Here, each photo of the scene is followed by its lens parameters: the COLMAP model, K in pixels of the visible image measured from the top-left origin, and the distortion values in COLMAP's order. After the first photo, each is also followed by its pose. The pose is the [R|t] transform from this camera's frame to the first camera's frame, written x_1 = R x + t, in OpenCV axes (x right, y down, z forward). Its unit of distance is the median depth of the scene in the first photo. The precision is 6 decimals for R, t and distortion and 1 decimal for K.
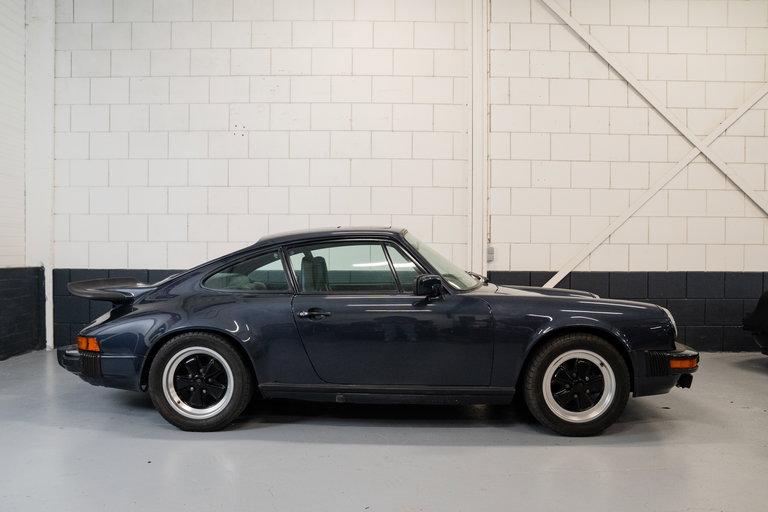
lens RADIAL K [[589.1, 0, 361.4], [0, 589.1, 256.6], [0, 0, 1]] dist [-0.036562, -0.000266]
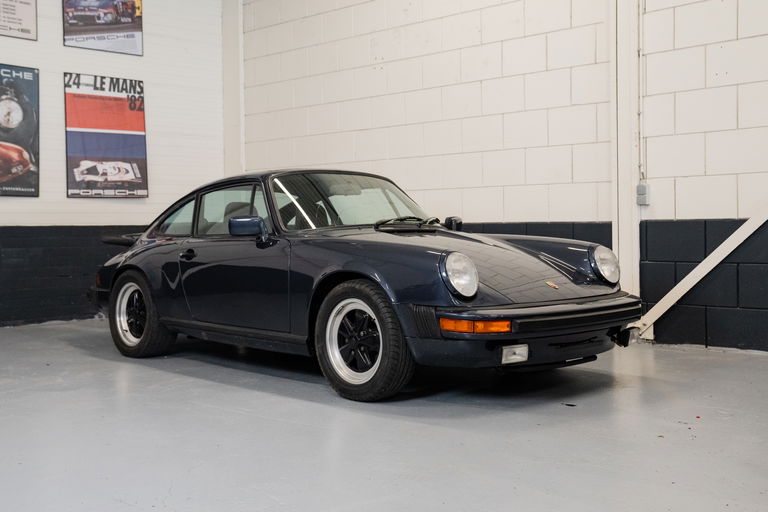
lens RADIAL K [[880.9, 0, 384.0], [0, 880.9, 256.0], [0, 0, 1]] dist [0.016513, 0.052299]
pose [[0.724251, 0.011420, -0.689442, 0.708284], [0.014376, 0.999395, 0.031656, 0.029691], [0.689387, -0.032838, 0.723649, 0.048945]]
